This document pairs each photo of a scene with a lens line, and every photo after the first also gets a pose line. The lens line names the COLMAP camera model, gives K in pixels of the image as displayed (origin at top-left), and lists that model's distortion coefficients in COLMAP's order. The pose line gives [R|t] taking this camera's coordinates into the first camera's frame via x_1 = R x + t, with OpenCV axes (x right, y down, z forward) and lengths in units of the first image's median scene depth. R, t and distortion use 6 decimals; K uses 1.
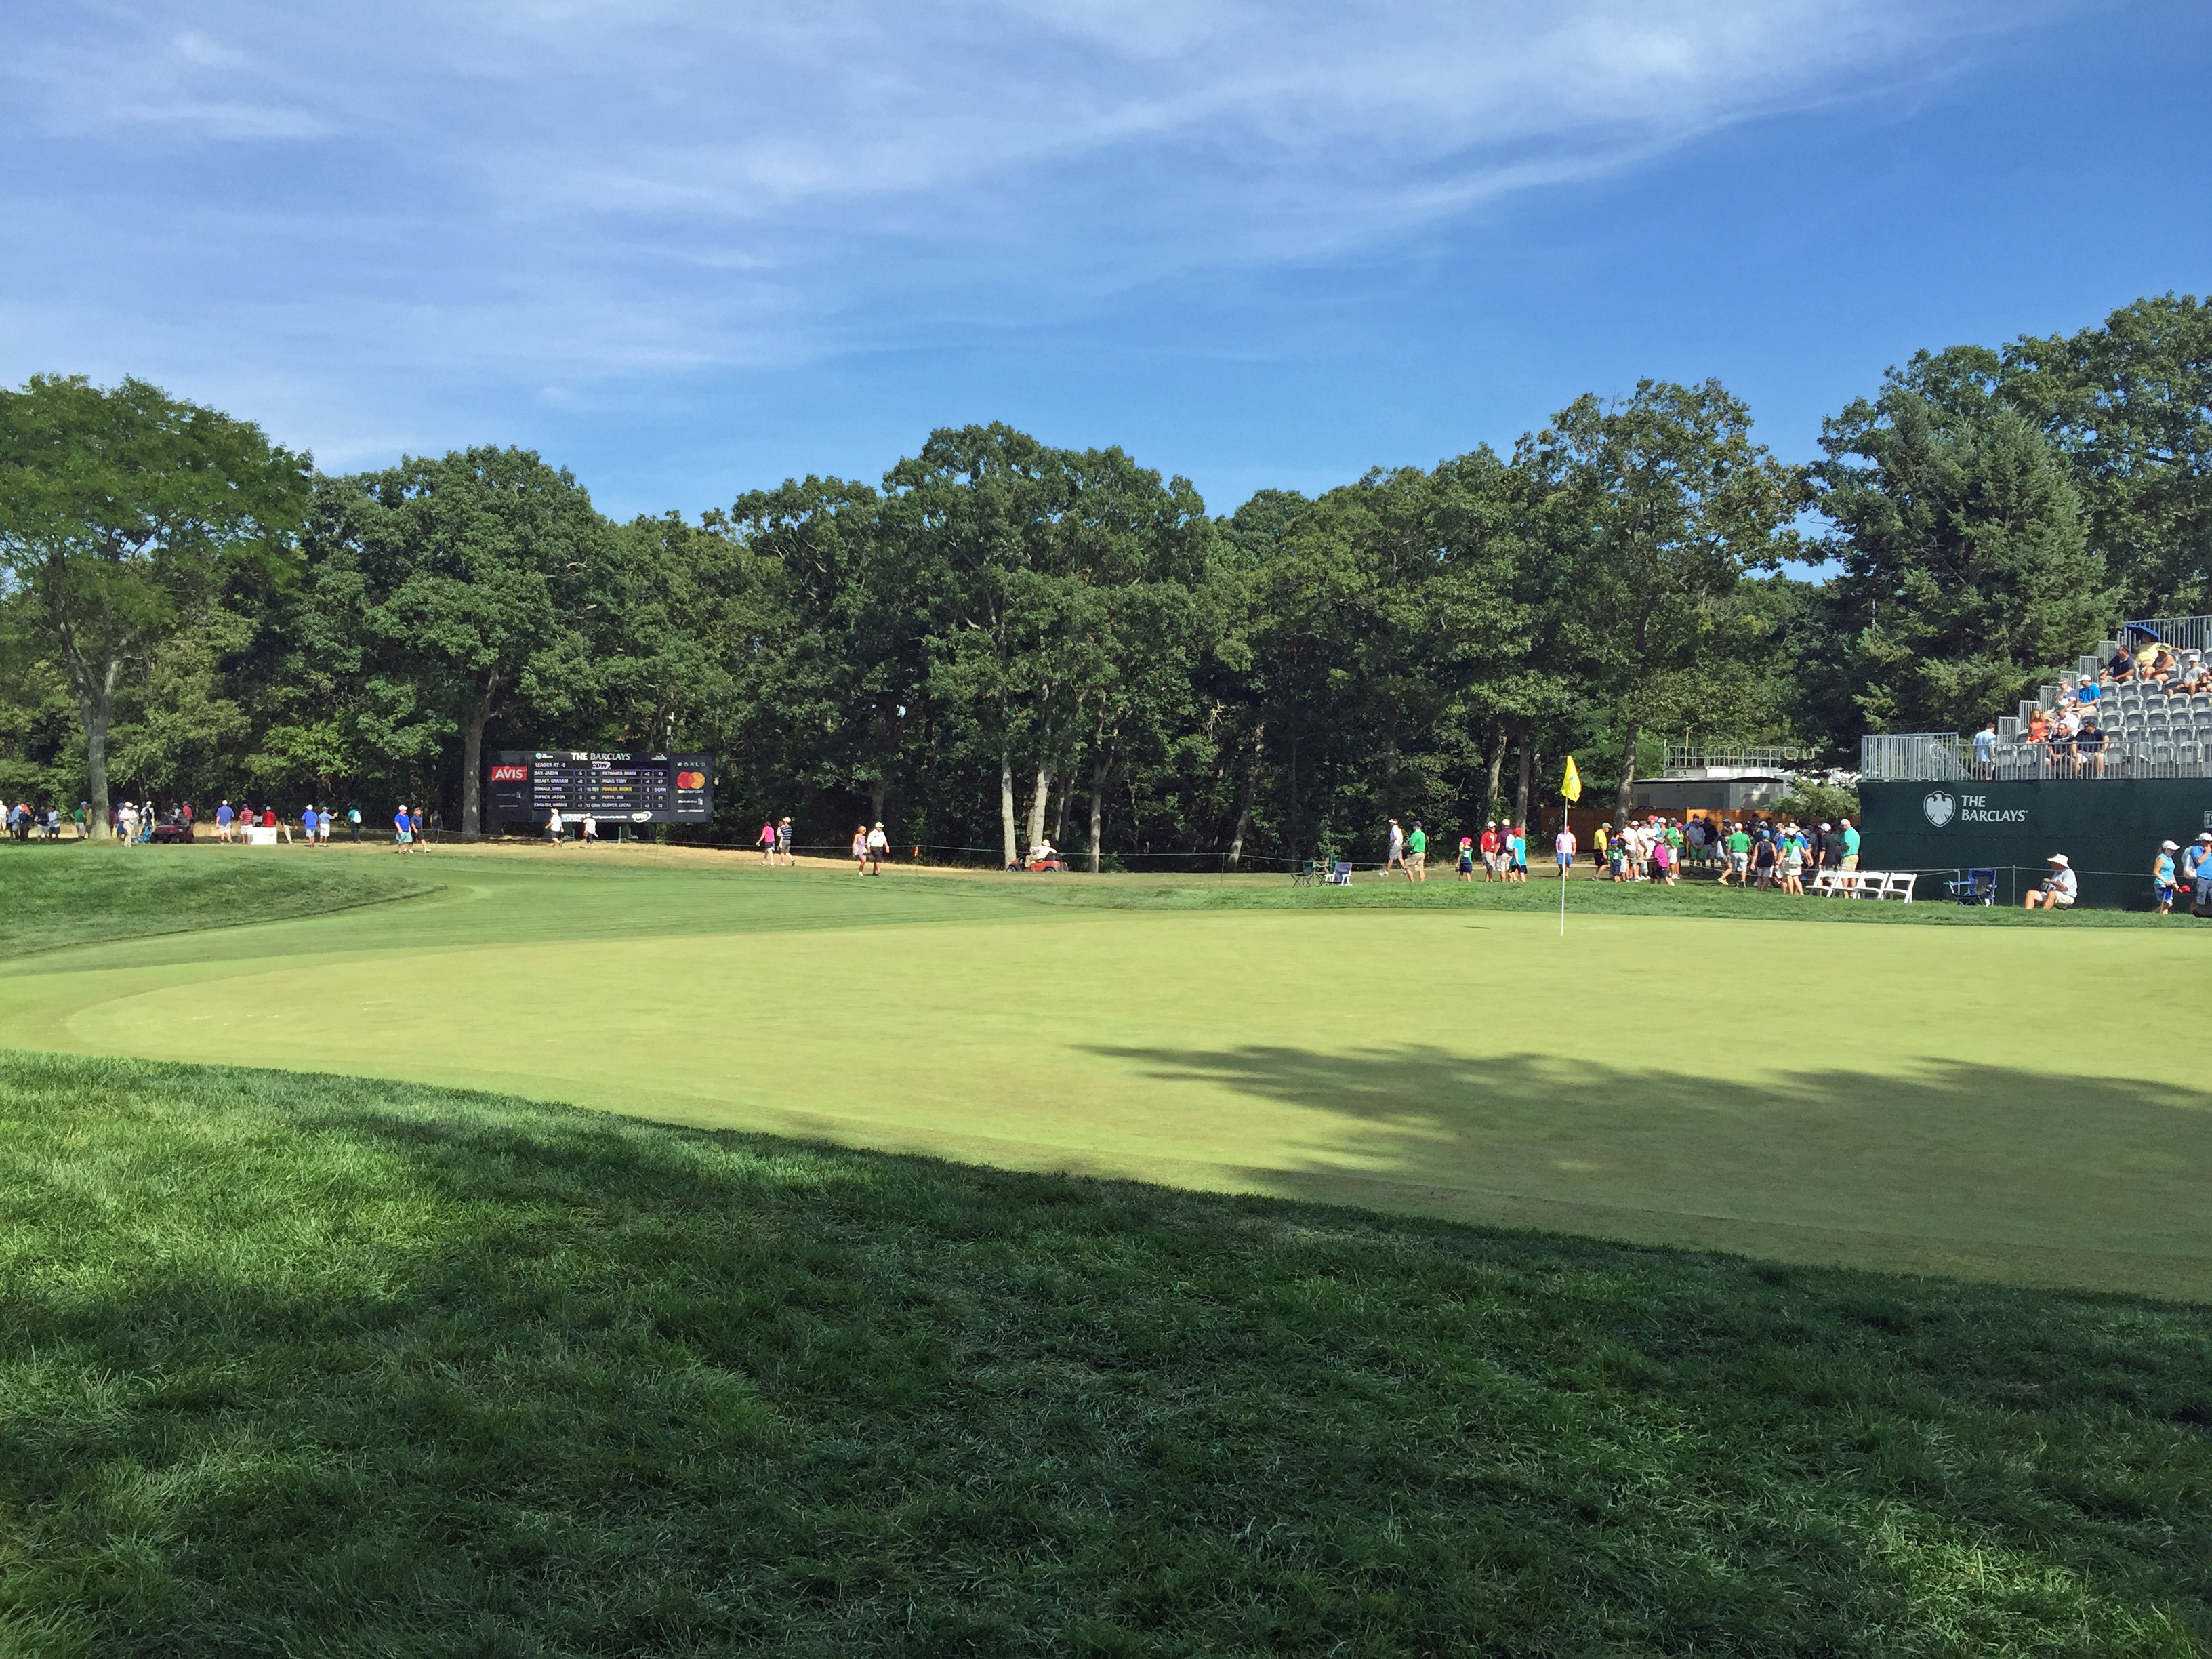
lens RADIAL K [[1890.5, 0, 1085.9], [0, 1890.5, 791.4], [0, 0, 1]] dist [0.083800, -0.105230]
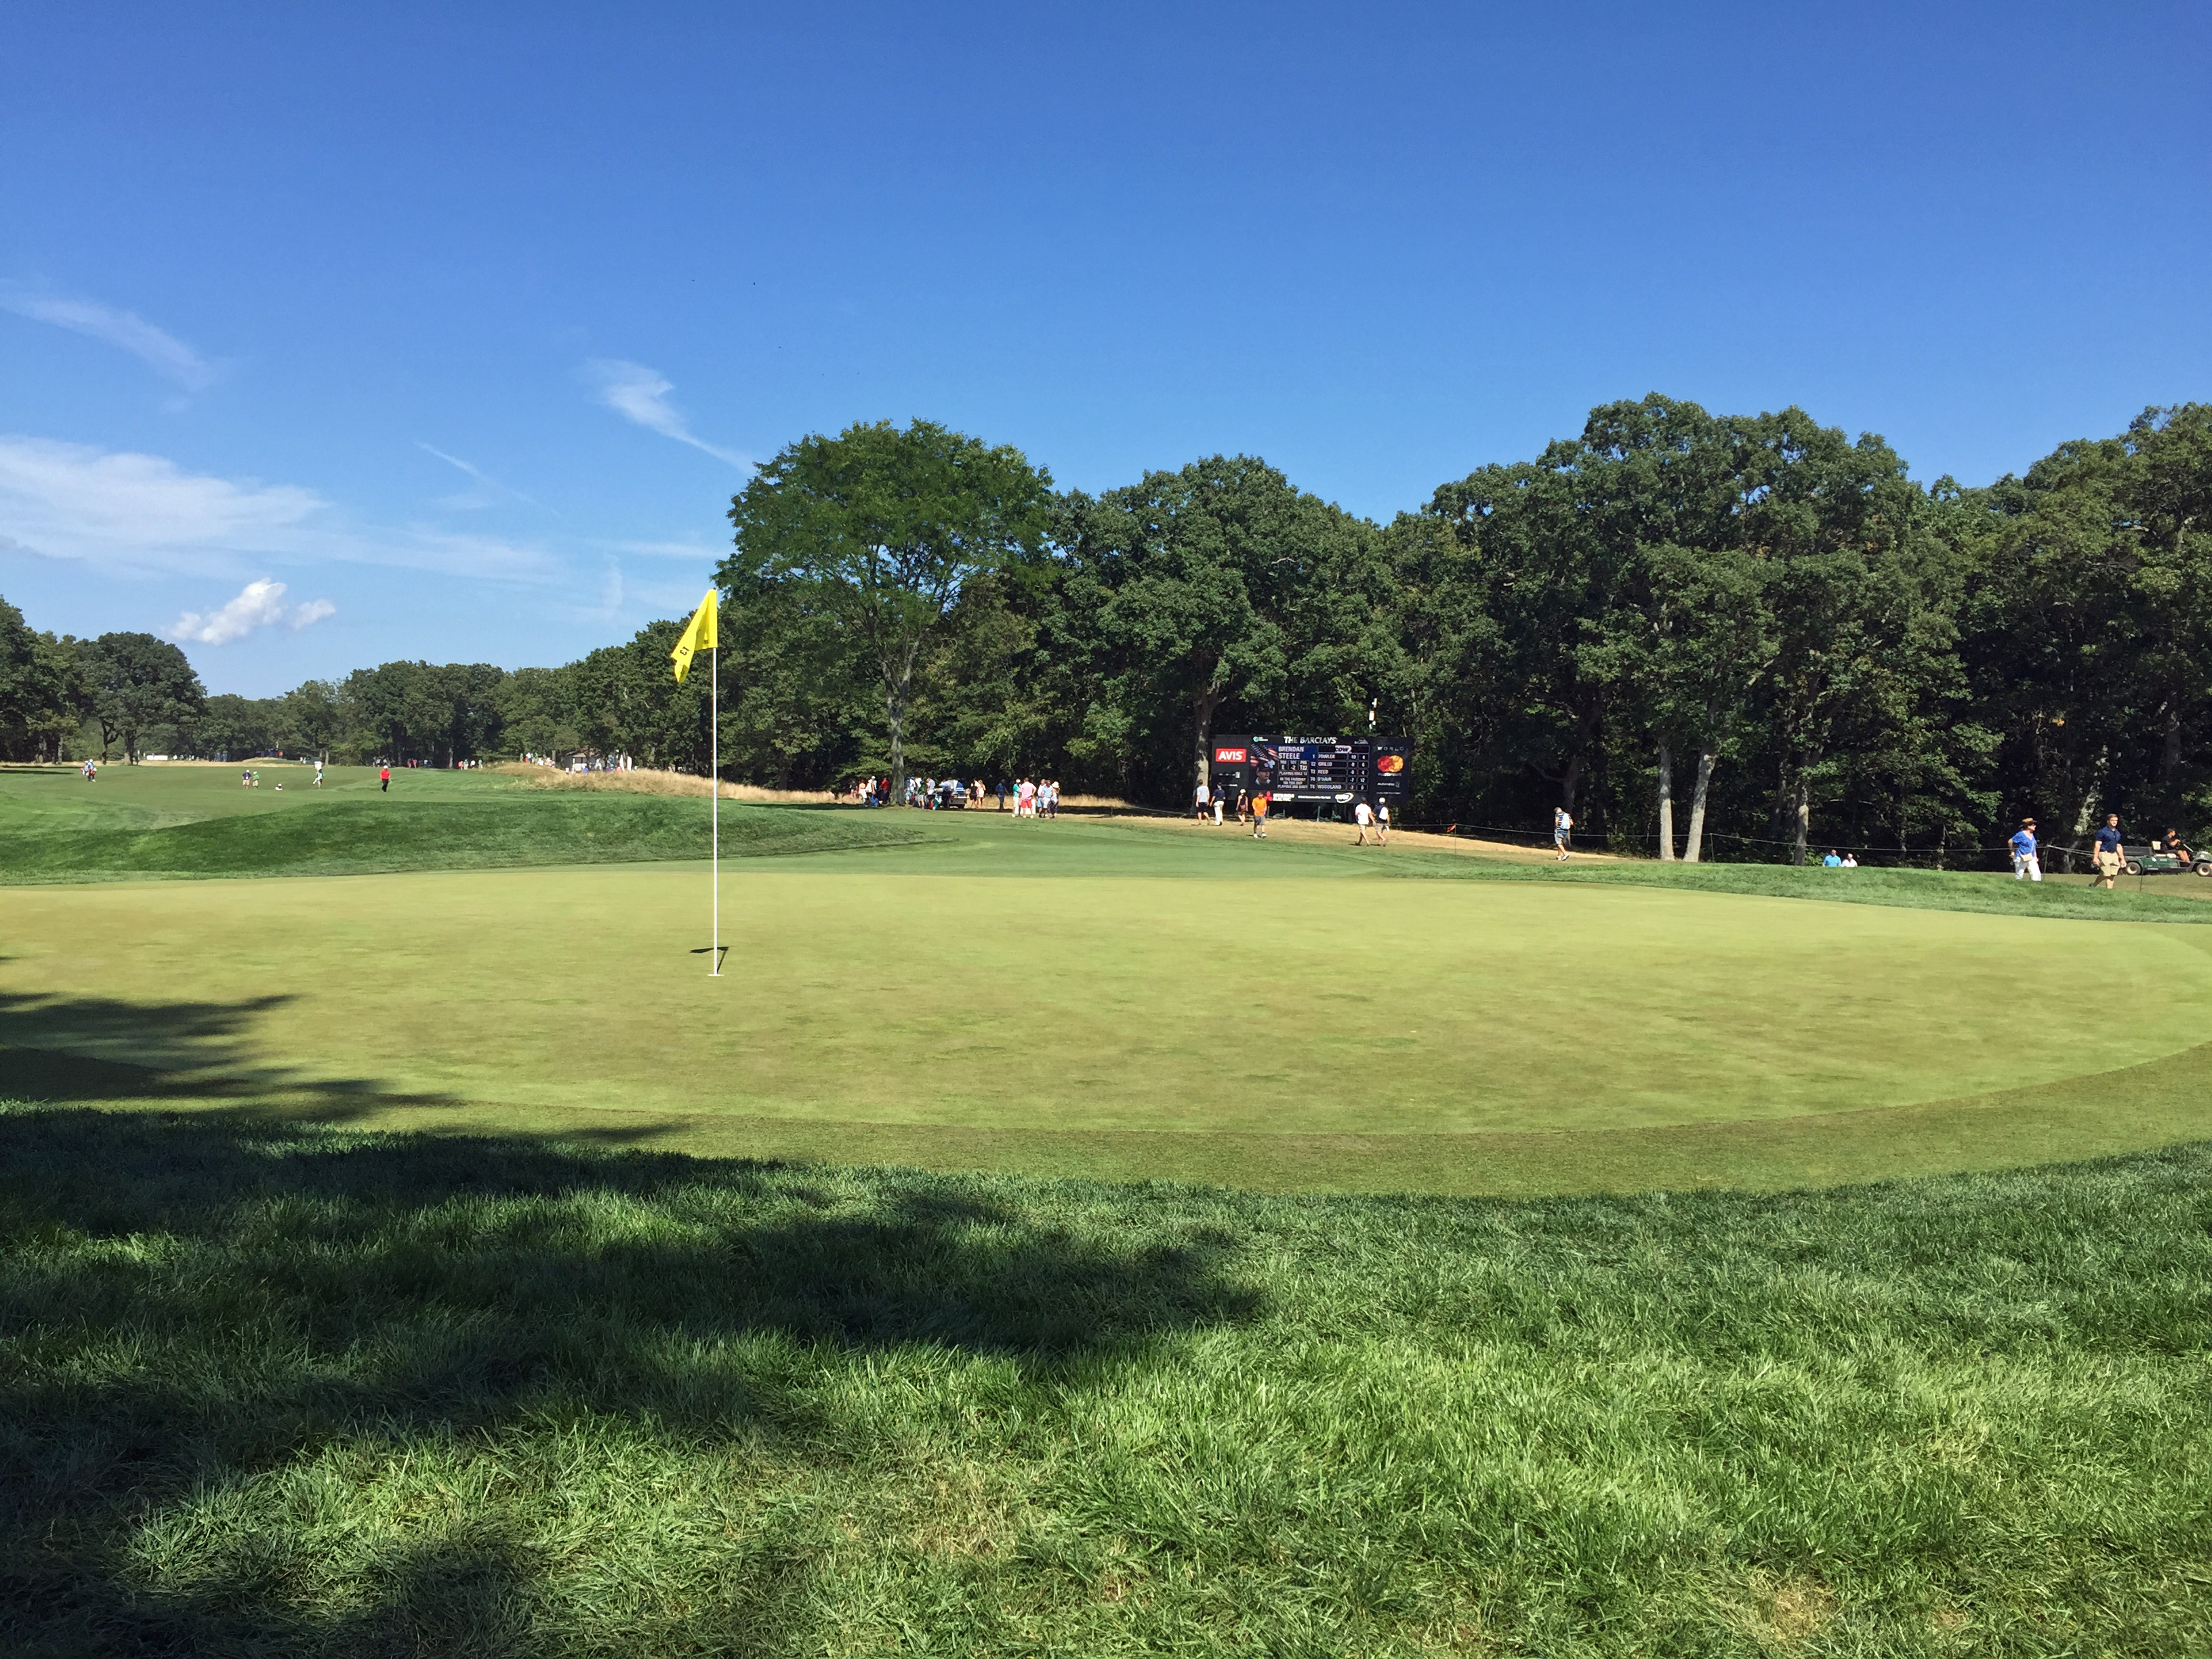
lens RADIAL K [[1890.5, 0, 1085.9], [0, 1890.5, 791.4], [0, 0, 1]] dist [0.083800, -0.105230]
pose [[0.877675, 0.021298, -0.478784, 0.144926], [-0.020223, 0.999768, 0.007403, 0.004929], [0.478830, 0.003185, 0.877902, 0.010729]]
